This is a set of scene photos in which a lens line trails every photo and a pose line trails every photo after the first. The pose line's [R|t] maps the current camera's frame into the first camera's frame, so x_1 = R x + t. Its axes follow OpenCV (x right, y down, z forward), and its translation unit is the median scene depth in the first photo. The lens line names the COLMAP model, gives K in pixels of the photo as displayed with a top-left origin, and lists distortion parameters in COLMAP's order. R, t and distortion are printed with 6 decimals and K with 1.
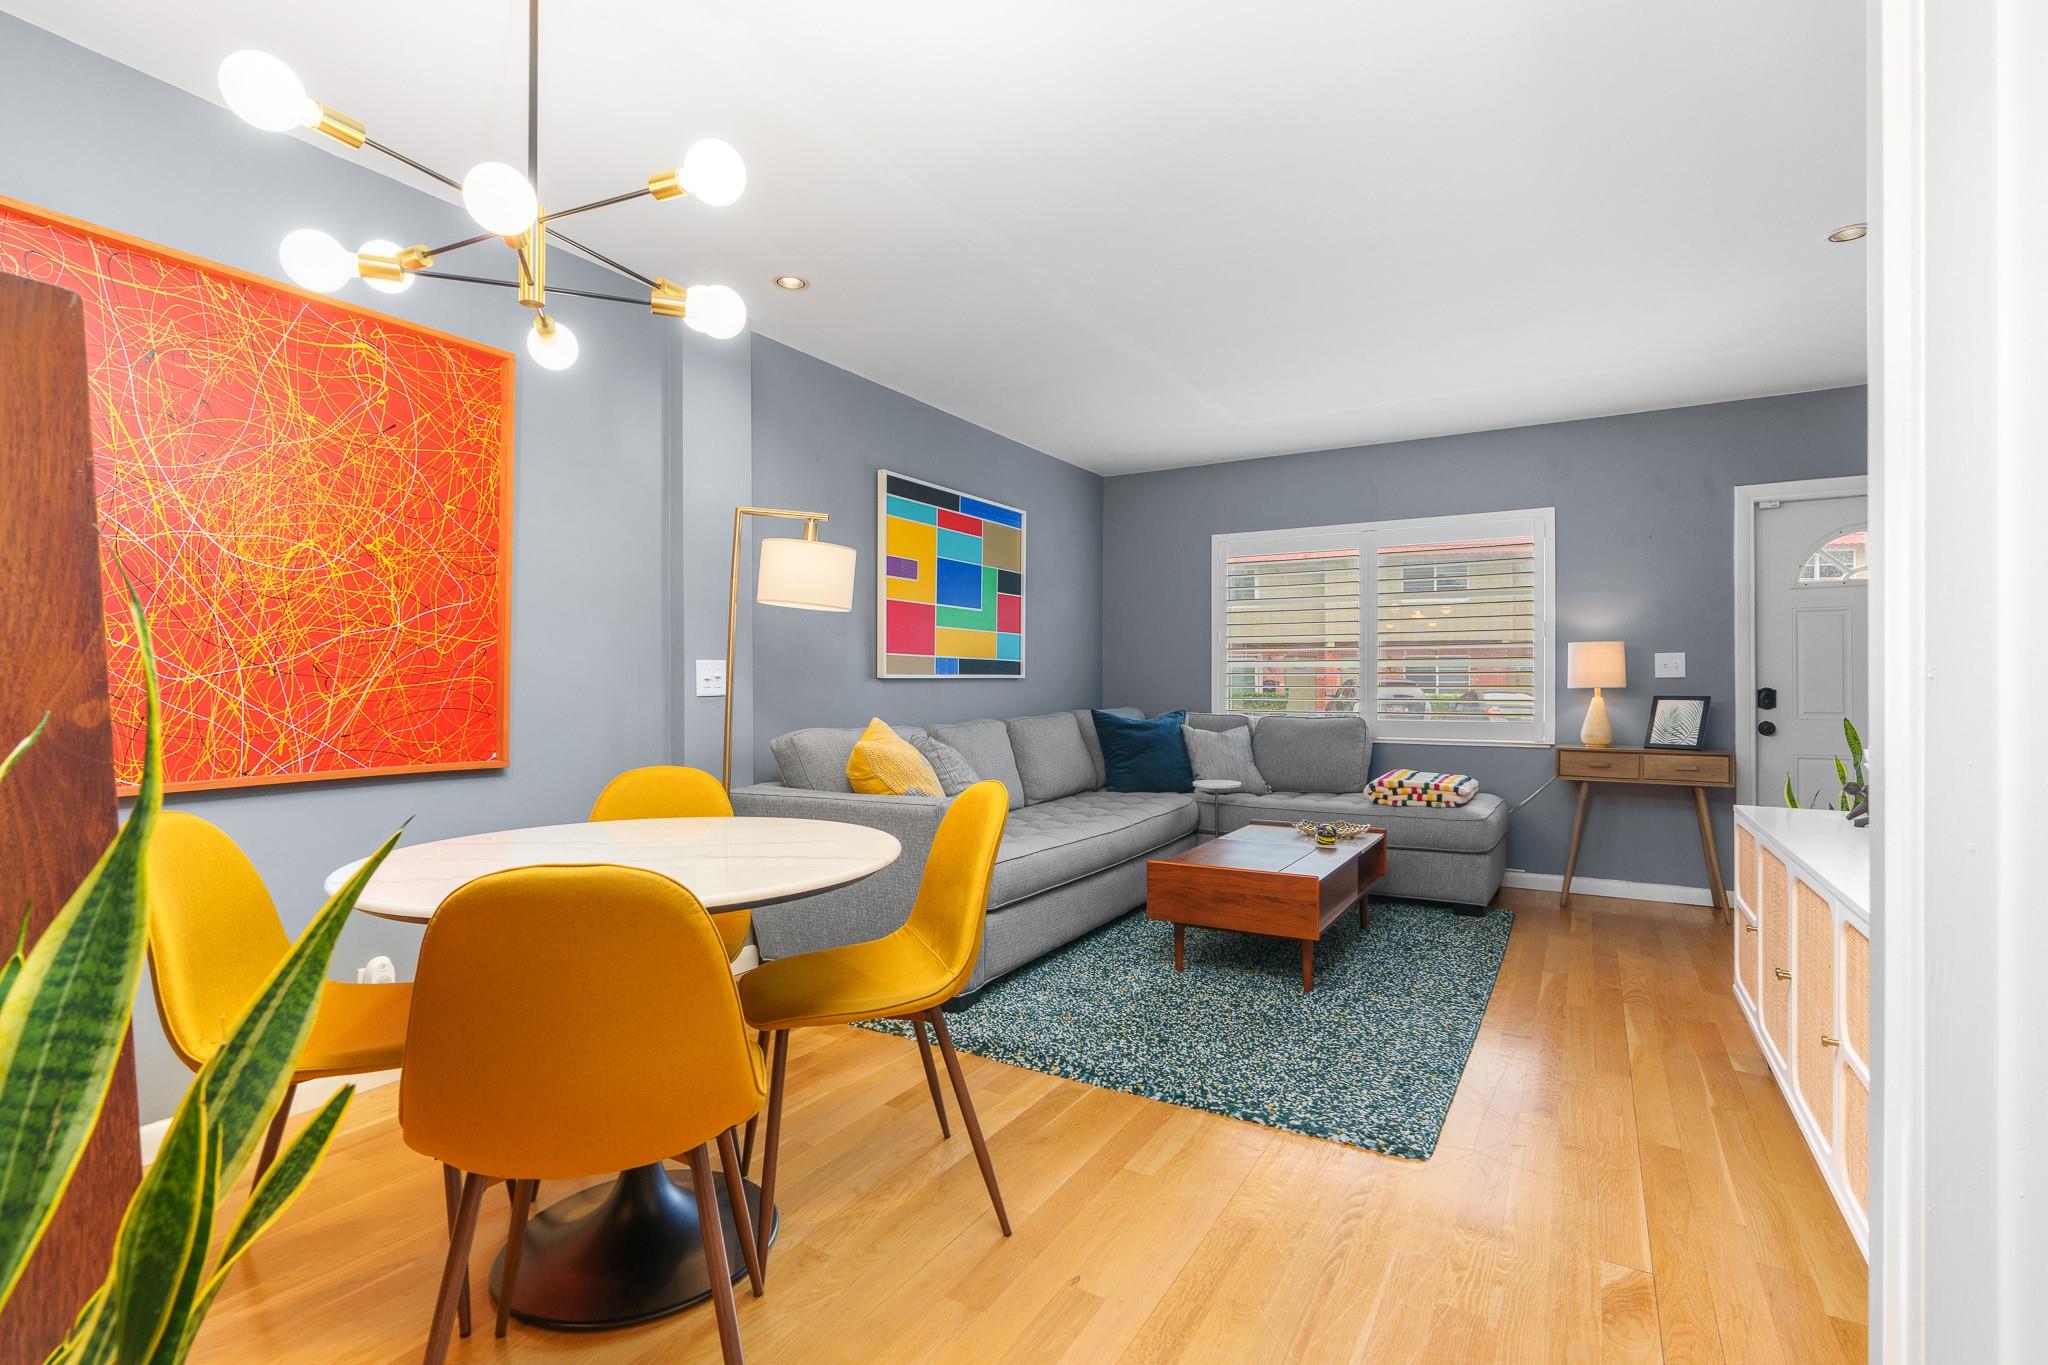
lens RADIAL K [[961.4, 0, 1046.2], [0, 961.4, 674.9], [0, 0, 1]] dist [0.000450, 0.000516]
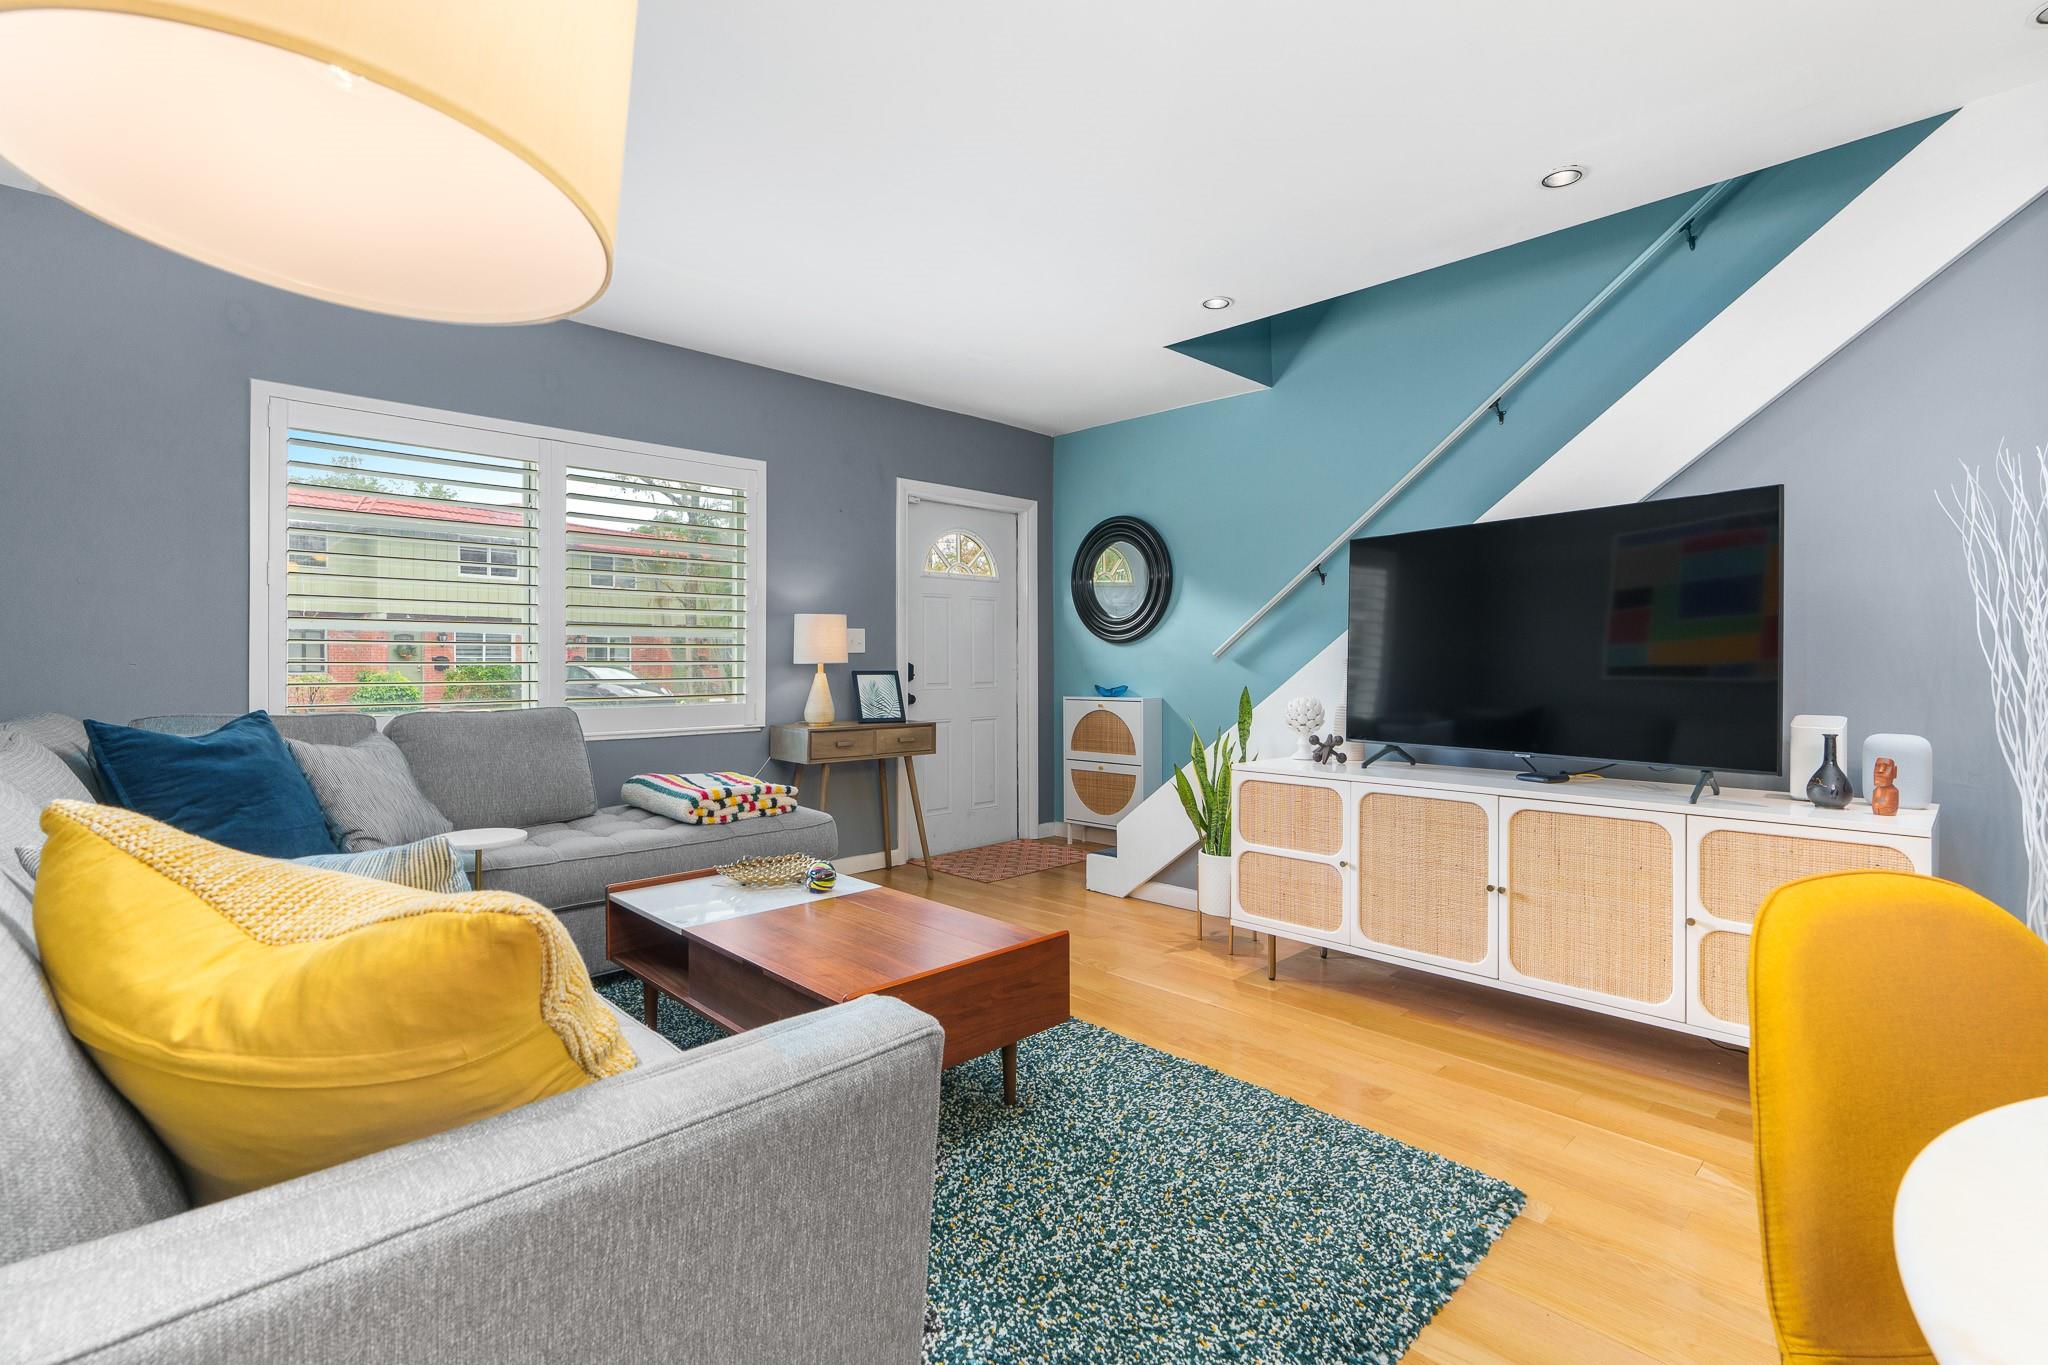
lens RADIAL K [[930.5, 0, 1067.0], [0, 930.5, 655.4], [0, 0, 1]] dist [-0.002680, -0.000460]
pose [[0.268995, 0.006168, 0.963122, -0.365717], [-0.008311, 0.999957, -0.004083, 0.011659], [-0.963106, -0.006906, 0.269035, 0.794746]]
